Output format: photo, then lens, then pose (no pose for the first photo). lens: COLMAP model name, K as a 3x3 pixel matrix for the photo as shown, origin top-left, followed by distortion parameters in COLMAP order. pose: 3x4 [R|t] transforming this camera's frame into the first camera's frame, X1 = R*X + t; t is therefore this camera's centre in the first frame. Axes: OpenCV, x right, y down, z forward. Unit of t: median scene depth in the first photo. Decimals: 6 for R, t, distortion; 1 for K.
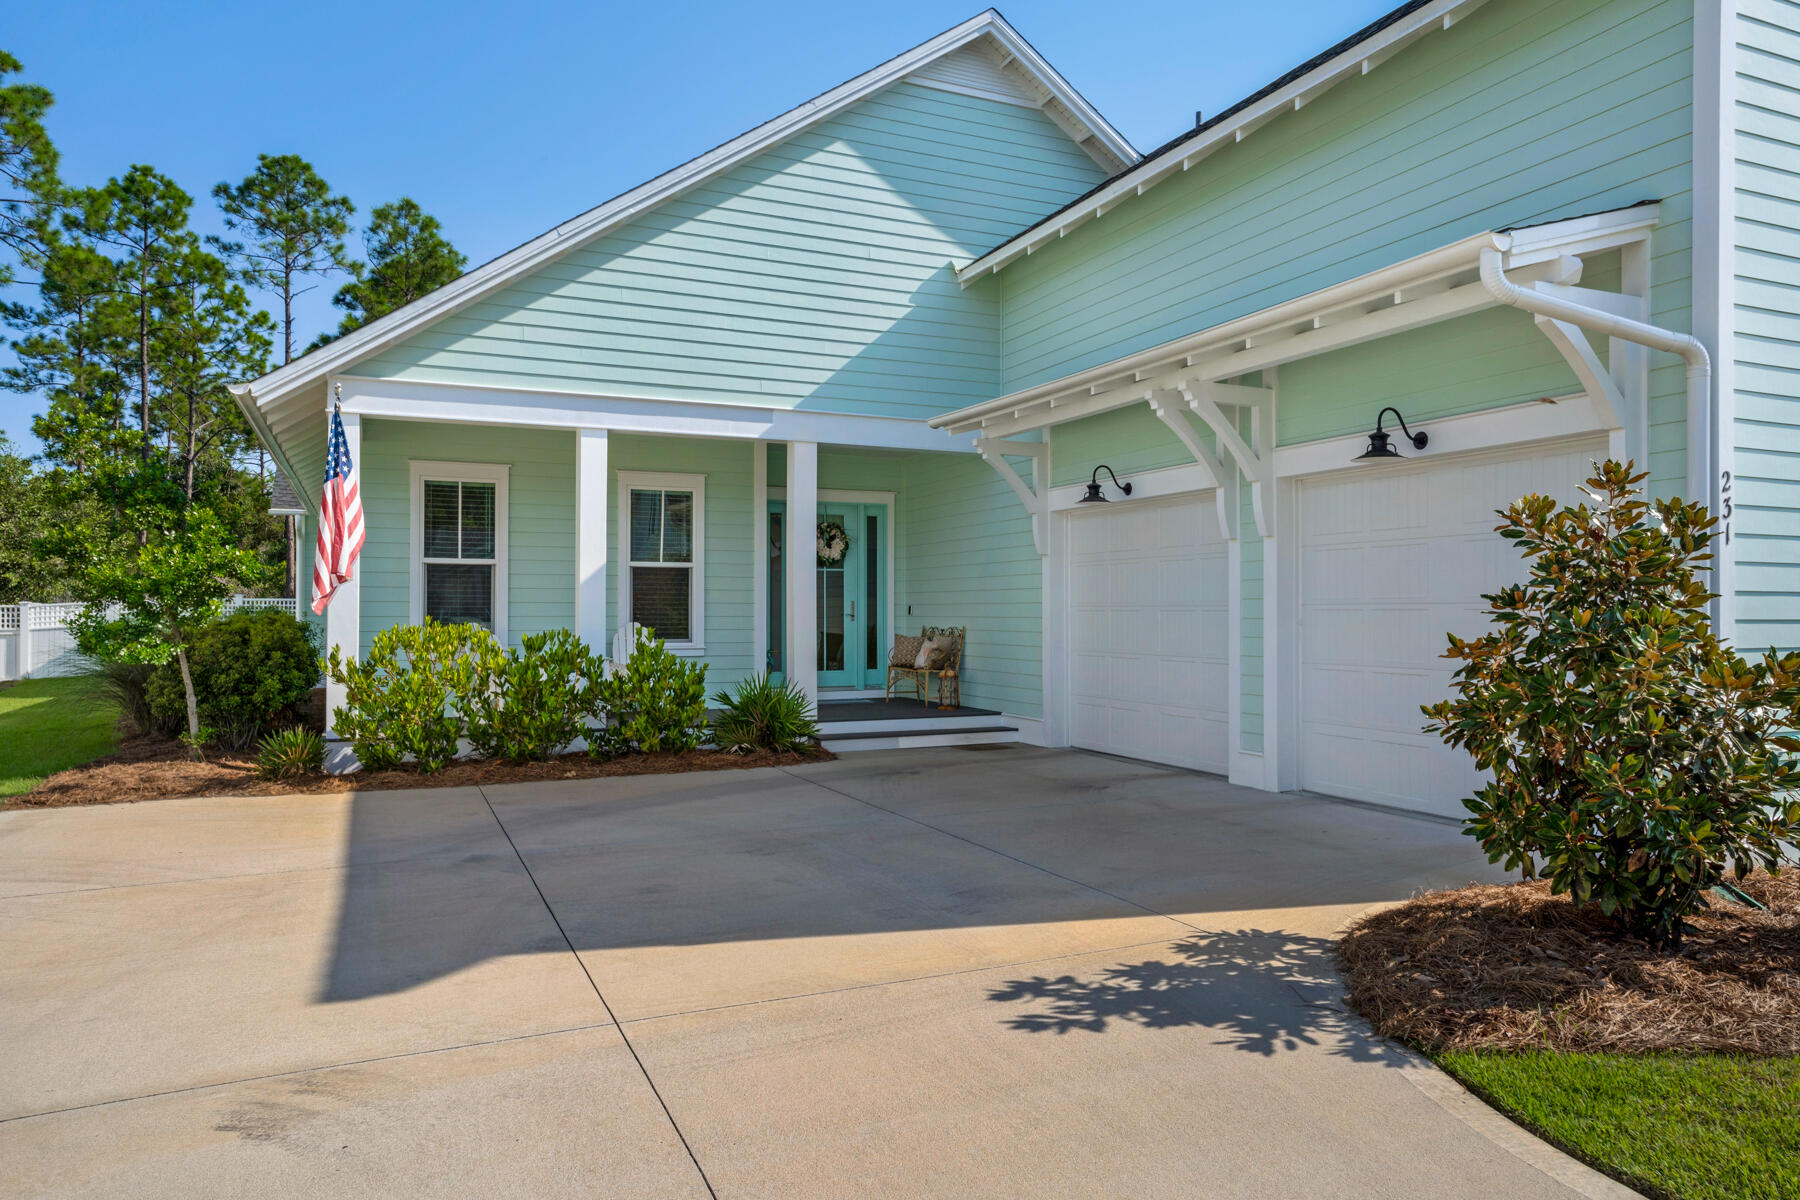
lens RADIAL K [[1172.6, 0, 900.0], [0, 1172.6, 600.0], [0, 0, 1]] dist [-0.035384, 0.056061]
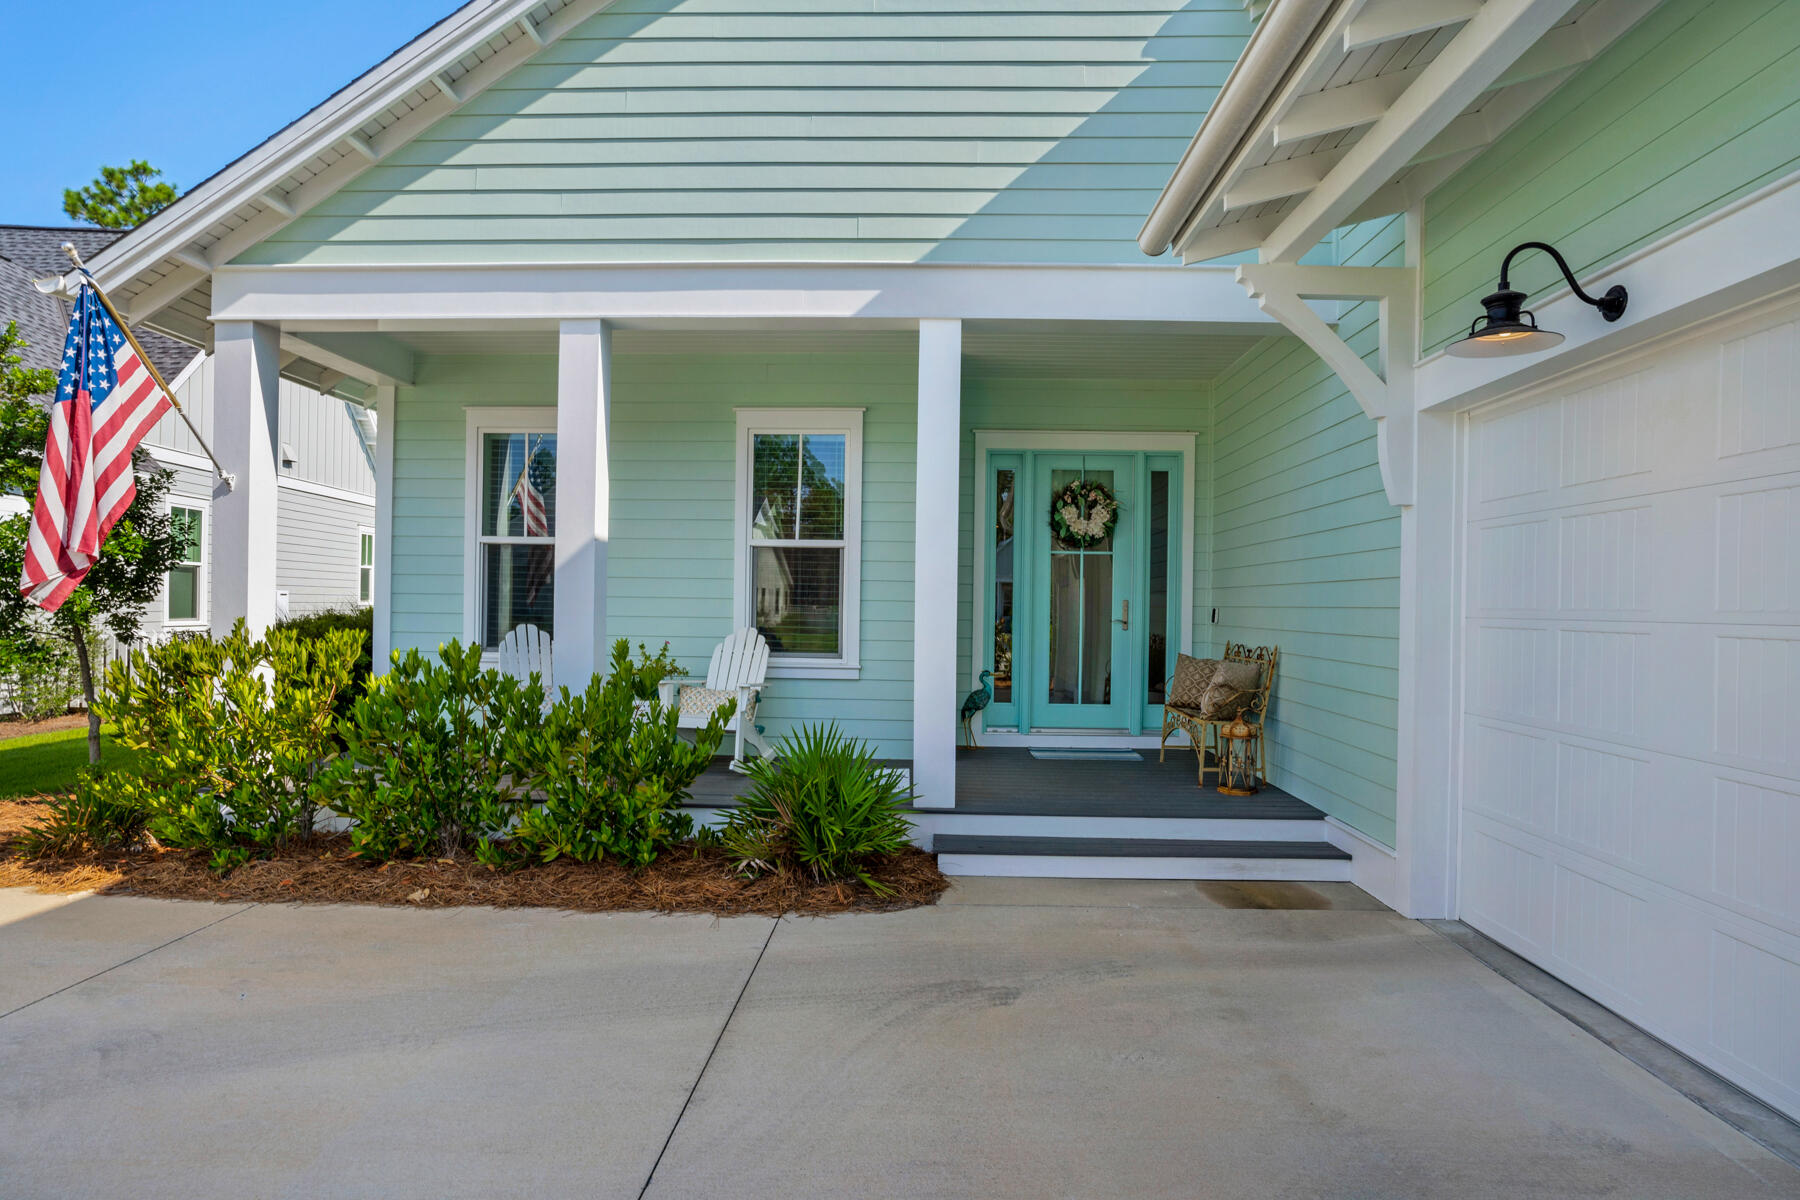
lens RADIAL K [[988.5, 0, 900.0], [0, 988.5, 600.0], [0, 0, 1]] dist [-0.038634, 0.000091]
pose [[0.896916, 0.010720, -0.442071, 0.099180], [-0.009361, 0.999942, 0.005255, -0.000801], [0.442102, -0.000575, 0.896964, 0.484519]]
